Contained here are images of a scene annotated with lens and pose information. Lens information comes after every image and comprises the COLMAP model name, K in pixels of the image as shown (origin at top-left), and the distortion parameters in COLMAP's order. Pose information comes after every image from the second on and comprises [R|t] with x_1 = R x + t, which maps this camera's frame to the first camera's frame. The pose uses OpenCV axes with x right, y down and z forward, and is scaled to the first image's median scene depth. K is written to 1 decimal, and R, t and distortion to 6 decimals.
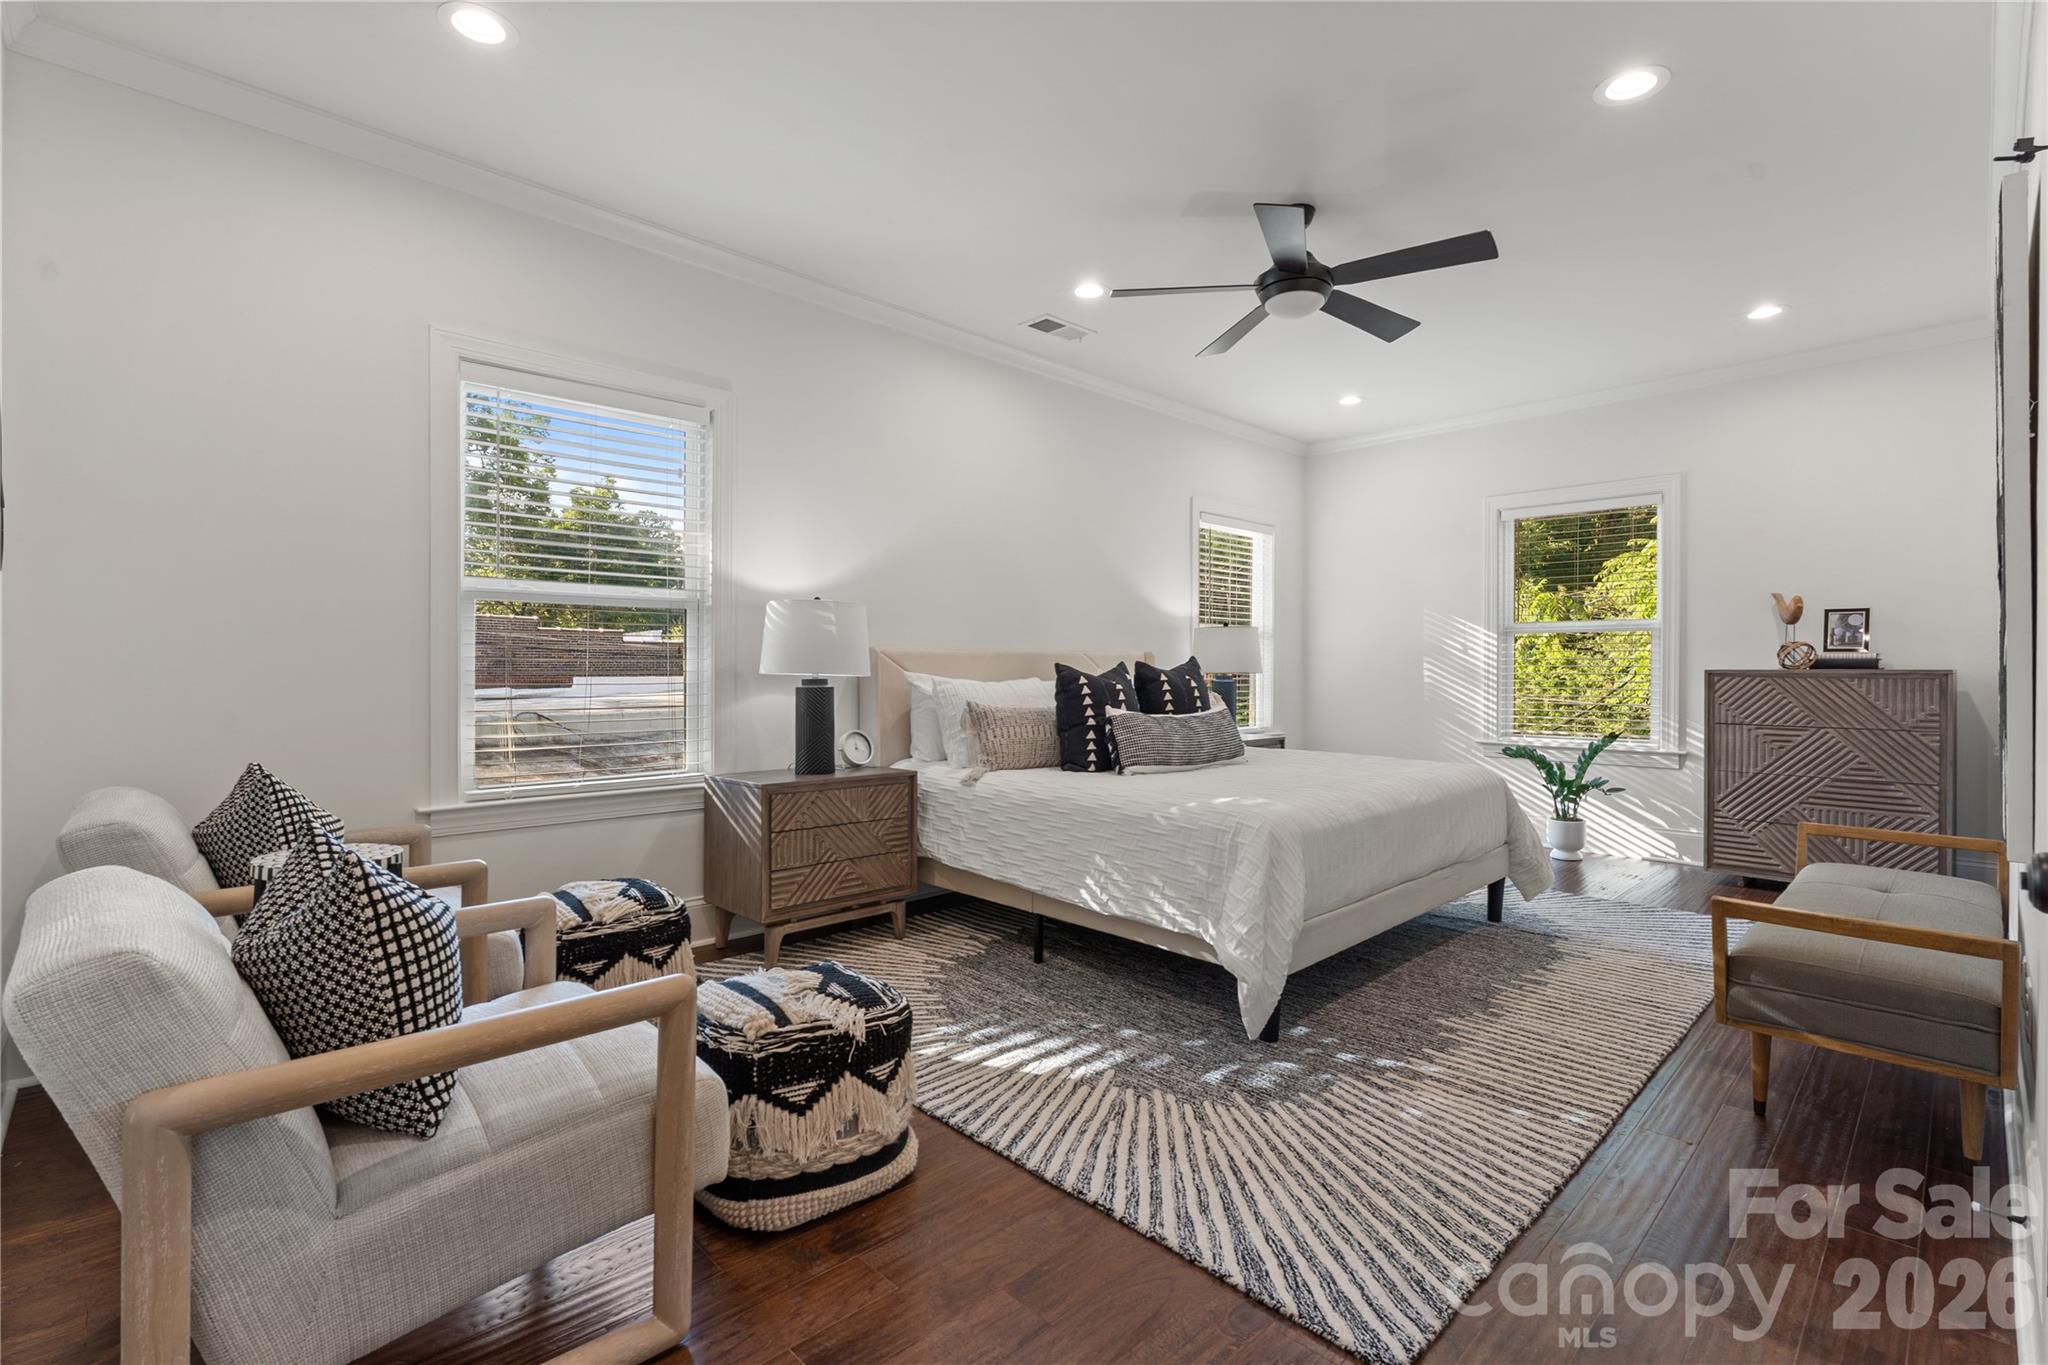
lens RADIAL K [[936.4, 0, 1017.7], [0, 936.4, 668.3], [0, 0, 1]] dist [0.001093, 0.000166]
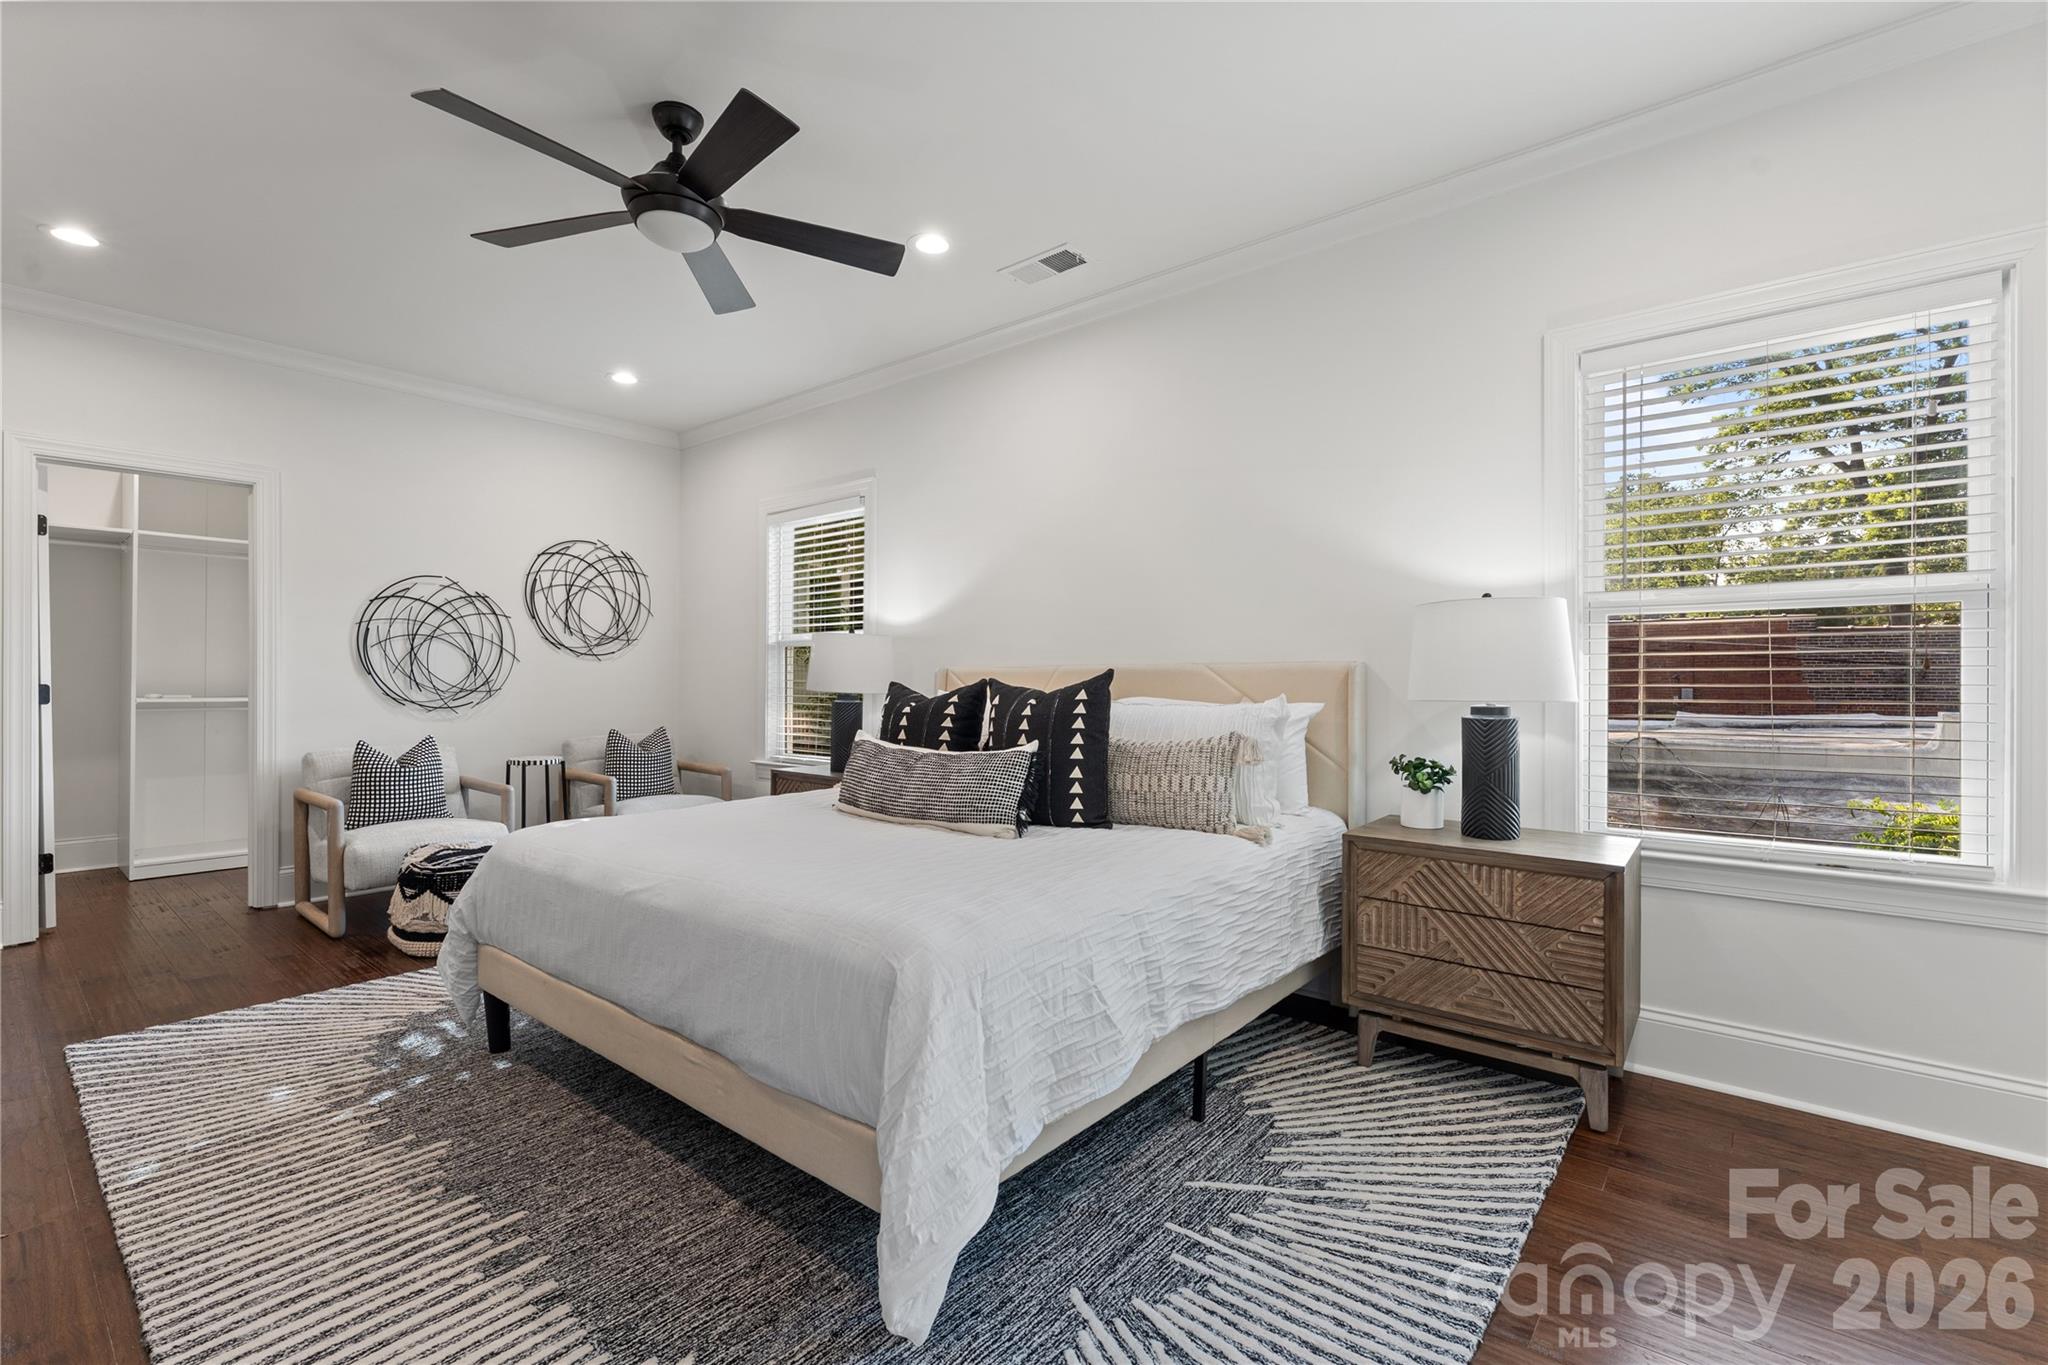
lens RADIAL K [[893.7, 0, 1017.9], [0, 893.7, 700.3], [0, 0, 1]] dist [-0.003198, -0.000377]
pose [[0.092770, -0.006642, -0.995665, 1.335596], [-0.002279, 0.999974, -0.006883, 0.033084], [0.995685, 0.002908, 0.092753, 1.541925]]
